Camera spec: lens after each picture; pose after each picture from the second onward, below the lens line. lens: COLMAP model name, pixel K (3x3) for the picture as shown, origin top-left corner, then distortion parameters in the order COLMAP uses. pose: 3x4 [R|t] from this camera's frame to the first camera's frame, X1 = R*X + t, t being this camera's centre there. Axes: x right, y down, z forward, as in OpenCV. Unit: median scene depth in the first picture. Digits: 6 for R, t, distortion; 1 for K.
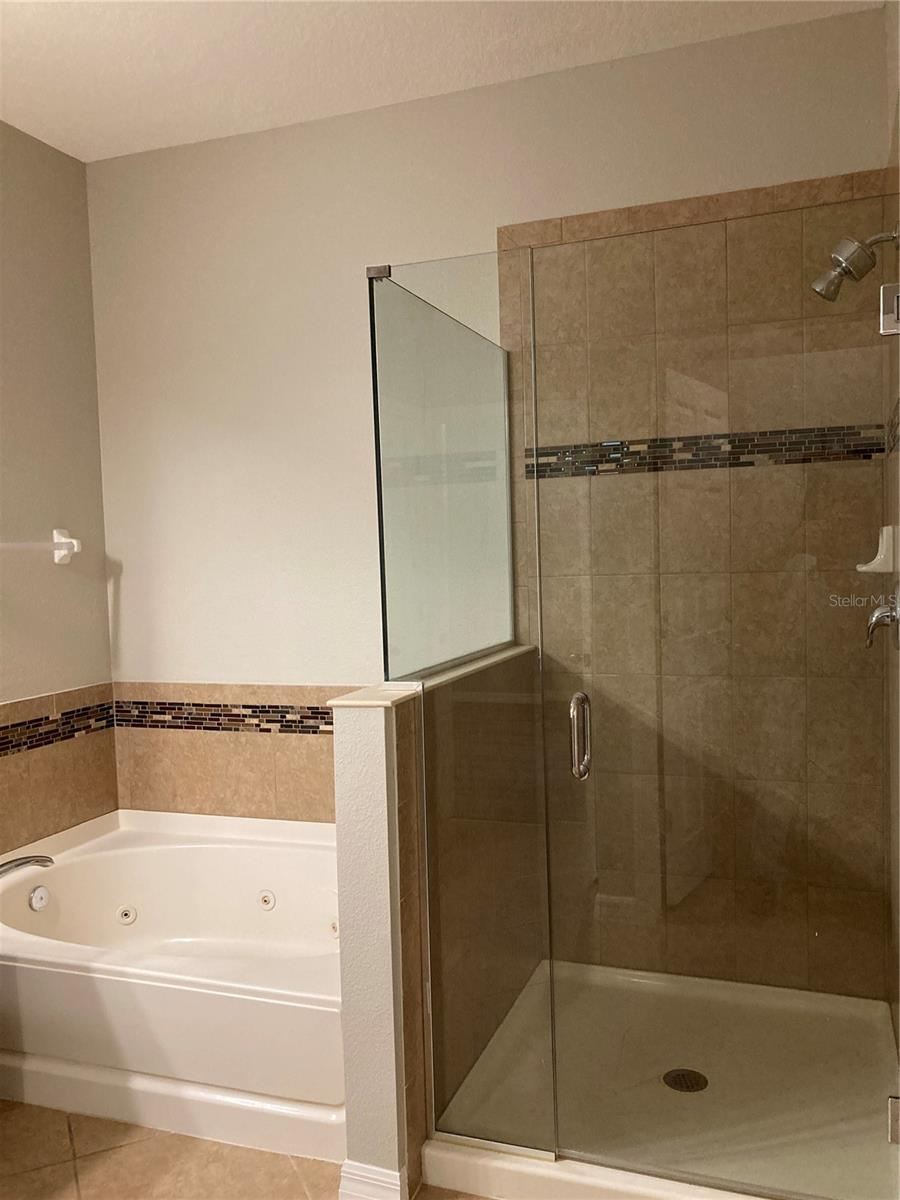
lens RADIAL K [[987.2, 0, 450.0], [0, 987.2, 600.0], [0, 0, 1]] dist [0.115305, -0.150223]
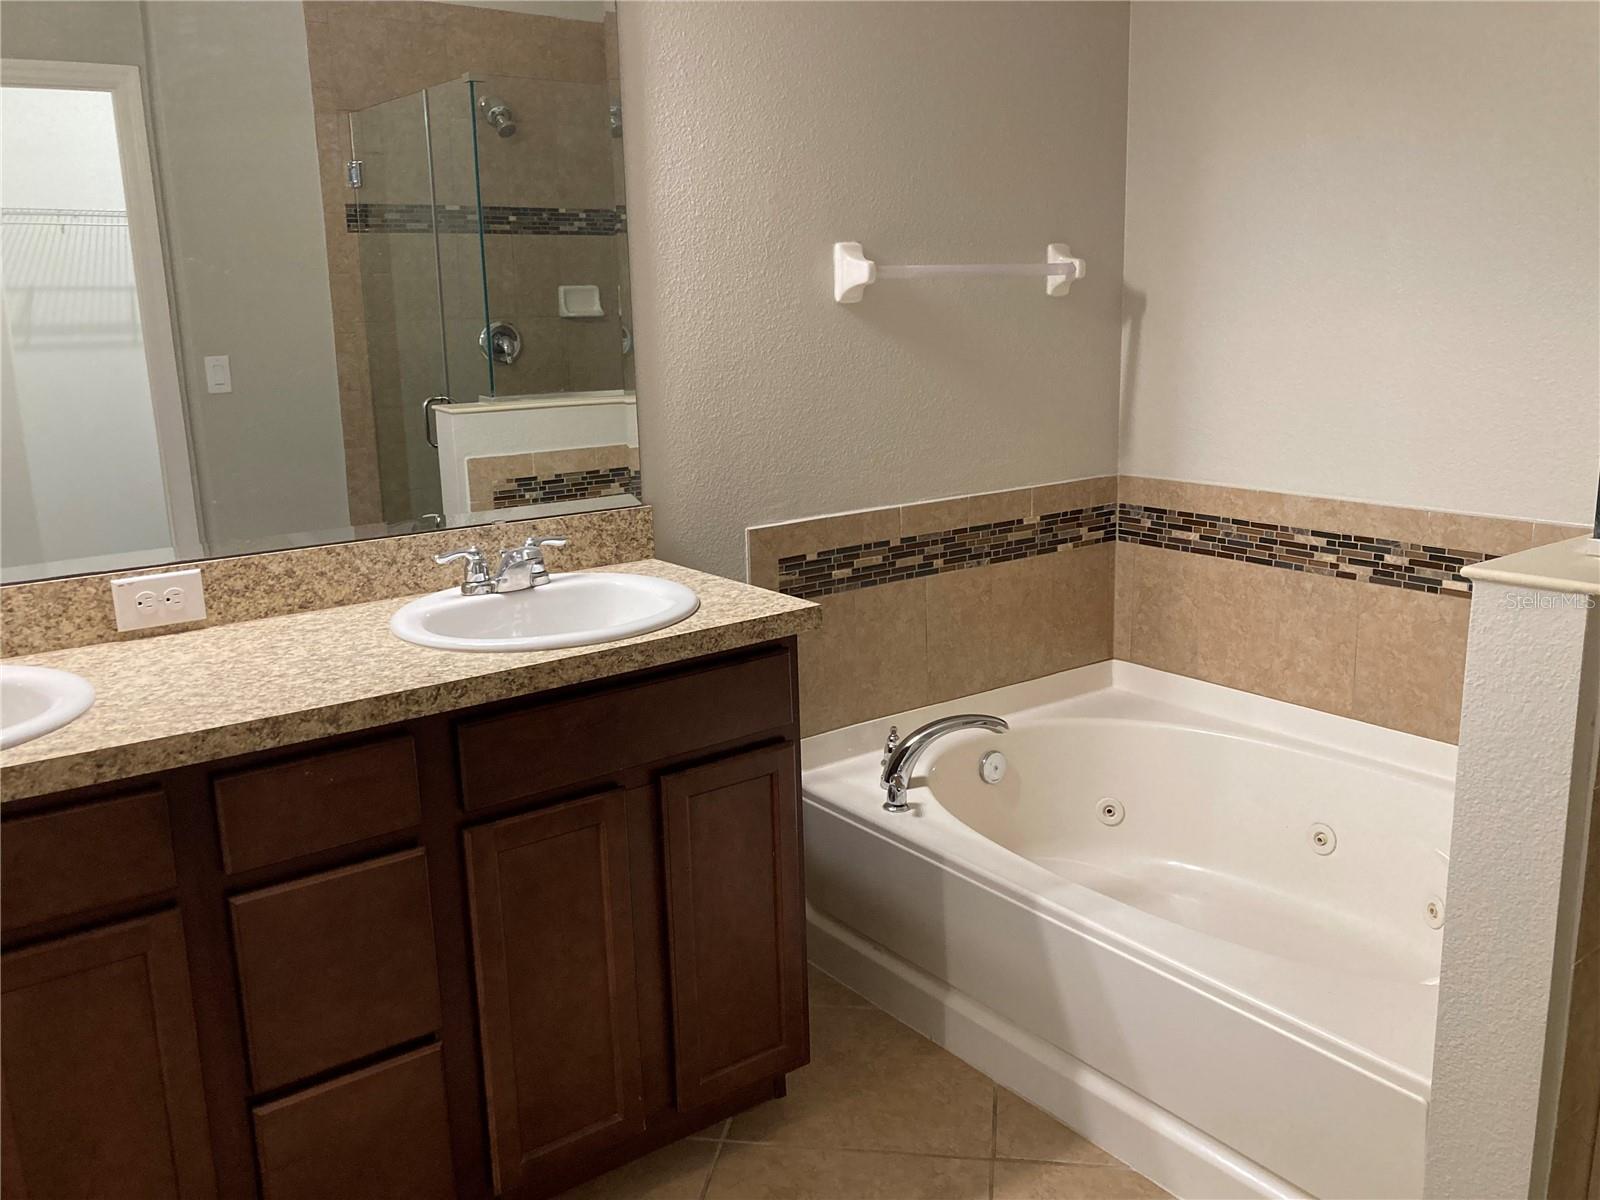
lens RADIAL K [[1358.4, 0, 800.3], [0, 1358.4, 563.6], [0, 0, 1]] dist [0.009533, 0.003508]
pose [[0.834046, 0.122126, -0.538008, -0.015077], [-0.035999, 0.985160, 0.167821, -0.005649], [0.550519, -0.120603, 0.826065, 0.116012]]
